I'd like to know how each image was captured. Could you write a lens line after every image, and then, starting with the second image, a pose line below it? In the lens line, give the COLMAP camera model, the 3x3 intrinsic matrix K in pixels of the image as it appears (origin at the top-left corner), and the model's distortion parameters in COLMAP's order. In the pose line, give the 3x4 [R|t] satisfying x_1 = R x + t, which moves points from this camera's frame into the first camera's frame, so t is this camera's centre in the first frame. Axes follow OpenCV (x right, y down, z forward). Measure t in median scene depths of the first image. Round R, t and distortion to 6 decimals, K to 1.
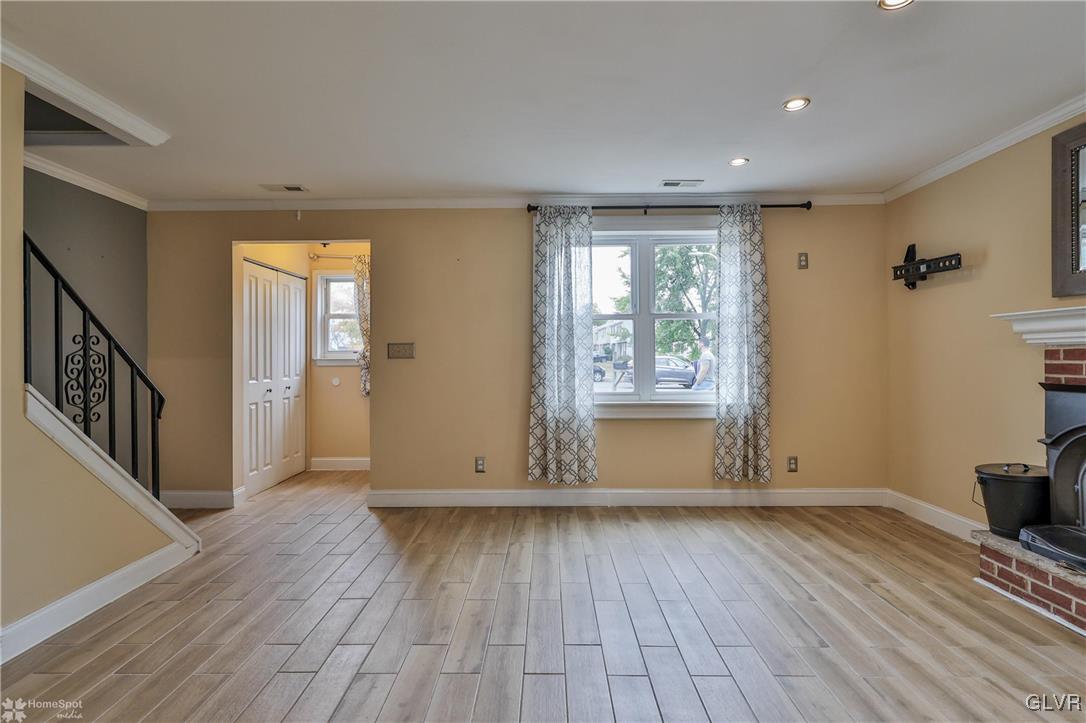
lens RADIAL K [[549.2, 0, 536.3], [0, 549.2, 356.4], [0, 0, 1]] dist [0.001830, 0.000593]
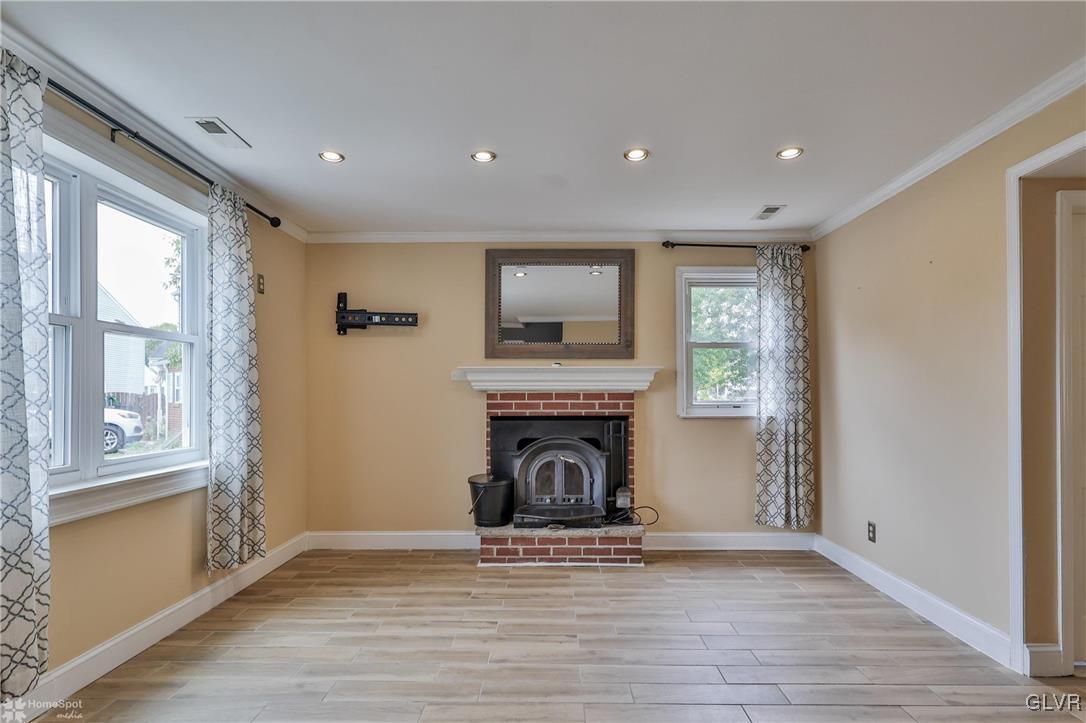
lens RADIAL K [[549.2, 0, 572.2], [0, 549.2, 397.2], [0, 0, 1]] dist [0.001830, 0.000593]
pose [[-0.021408, 0.003777, 0.999764, -0.377425], [0.001923, 0.999991, -0.003736, 0.002566], [-0.999769, 0.001843, -0.021415, 0.565683]]
